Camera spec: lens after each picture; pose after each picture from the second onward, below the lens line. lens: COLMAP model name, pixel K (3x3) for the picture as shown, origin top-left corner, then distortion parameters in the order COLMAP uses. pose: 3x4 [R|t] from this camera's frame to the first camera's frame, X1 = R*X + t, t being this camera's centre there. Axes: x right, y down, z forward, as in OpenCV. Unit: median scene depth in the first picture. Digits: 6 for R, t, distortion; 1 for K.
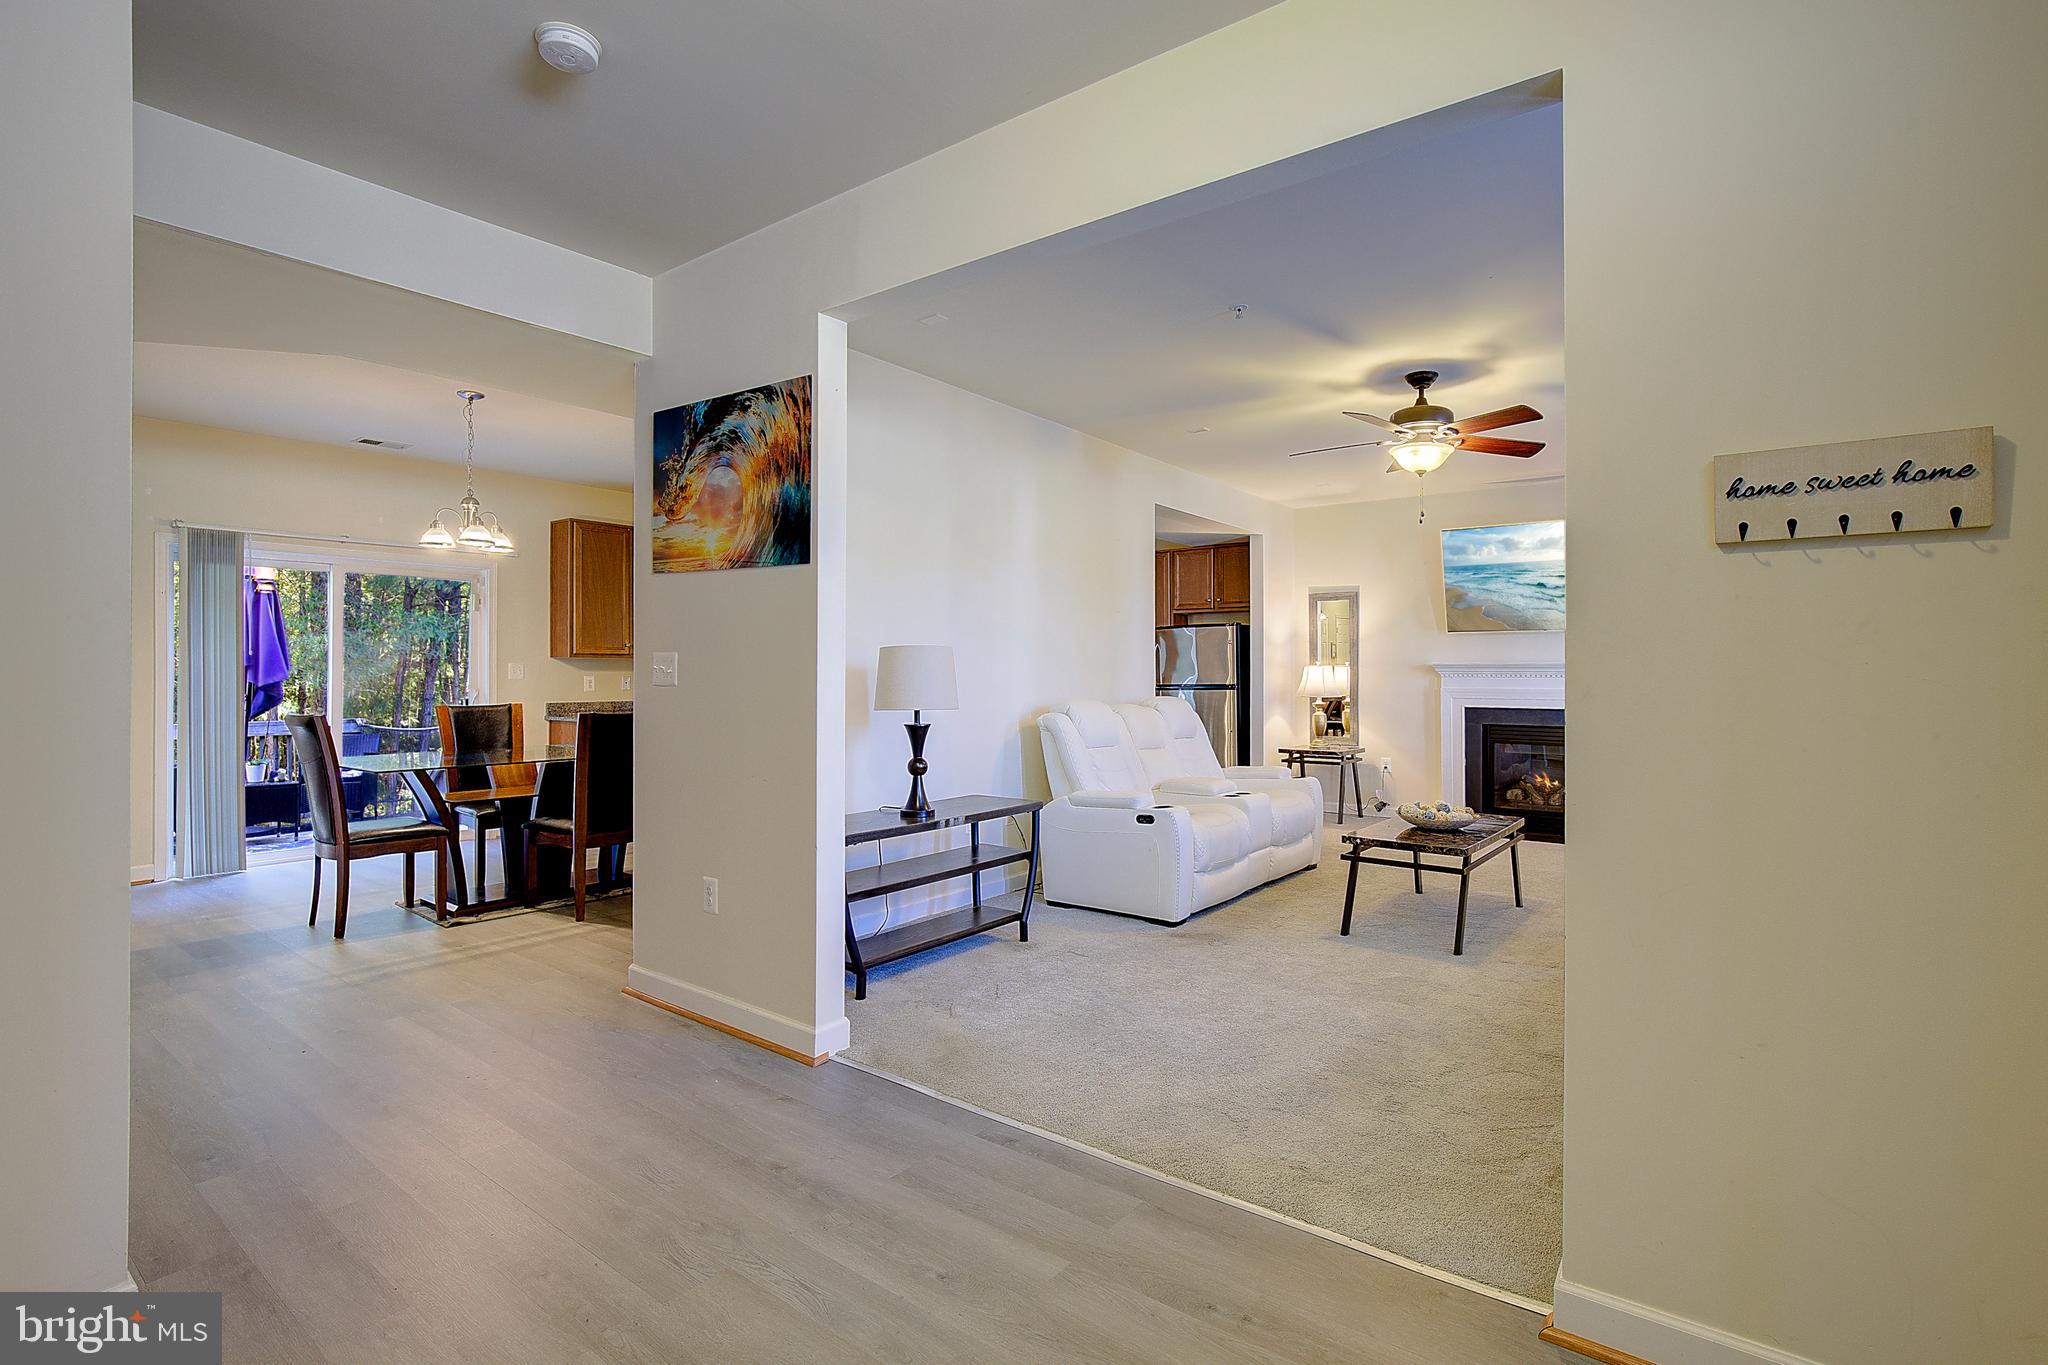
lens RADIAL K [[953.4, 0, 1059.9], [0, 953.4, 675.1], [0, 0, 1]] dist [-0.013873, -0.000048]
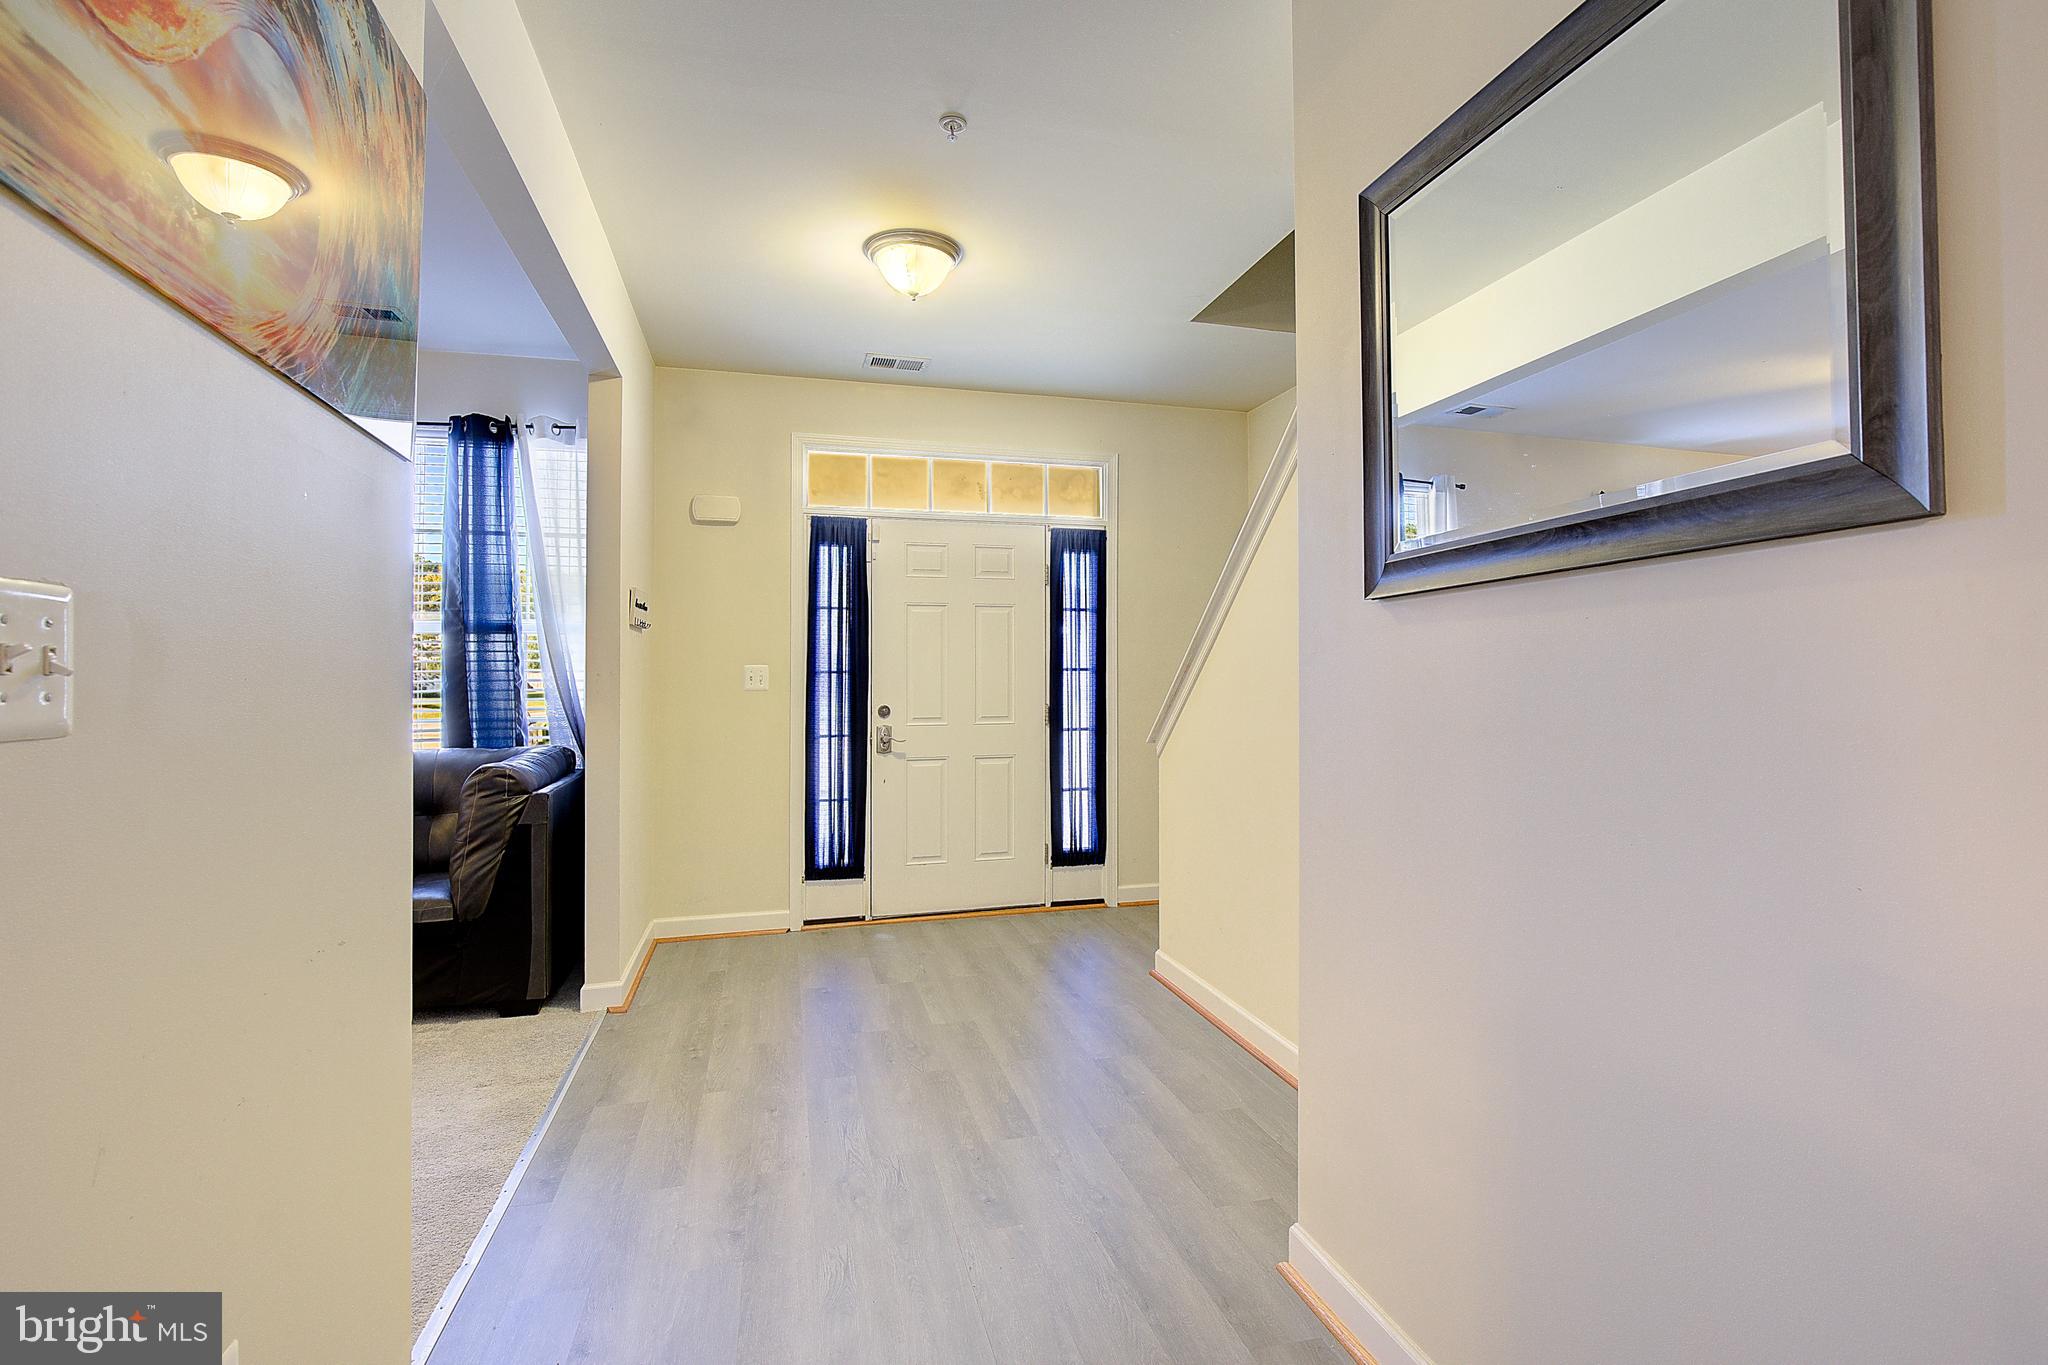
lens RADIAL K [[953.4, 0, 1059.9], [0, 953.4, 675.1], [0, 0, 1]] dist [-0.013873, -0.000048]
pose [[-0.789732, -0.001031, 0.613451, -0.419659], [0.000328, 0.999998, 0.002103, -0.002201], [-0.613452, 0.001862, -0.789730, 0.588943]]
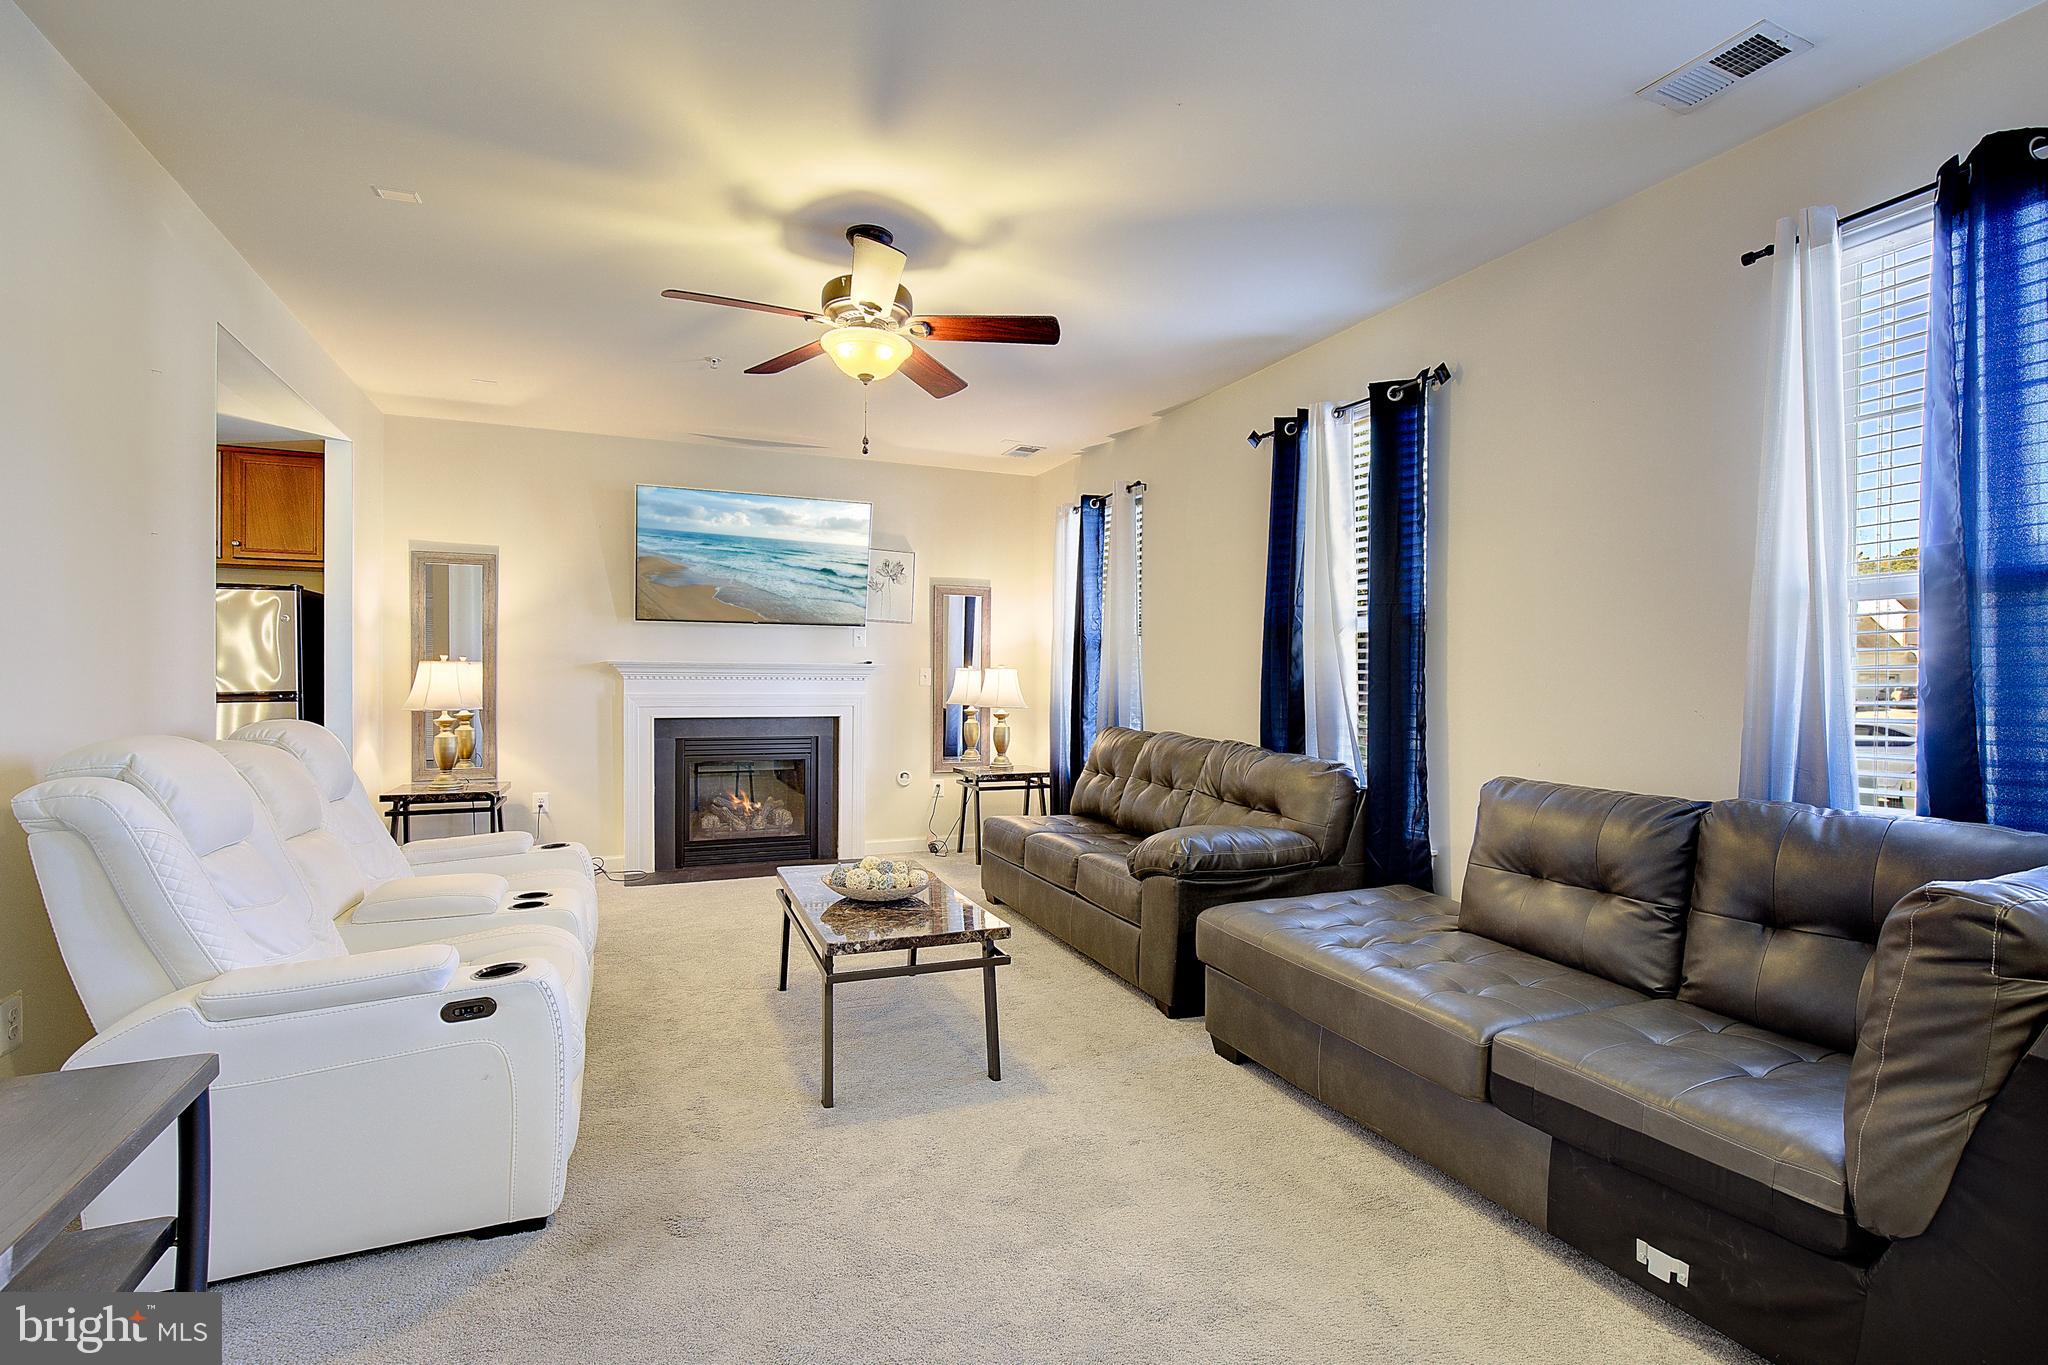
lens RADIAL K [[957.9, 0, 1020.2], [0, 957.9, 676.7], [0, 0, 1]] dist [-0.013821, 0.000503]
pose [[0.501787, -0.000640, 0.864991, -0.119892], [0.000346, 1.000000, 0.000540, 0.000119], [-0.864991, 0.000029, 0.501787, 0.430866]]
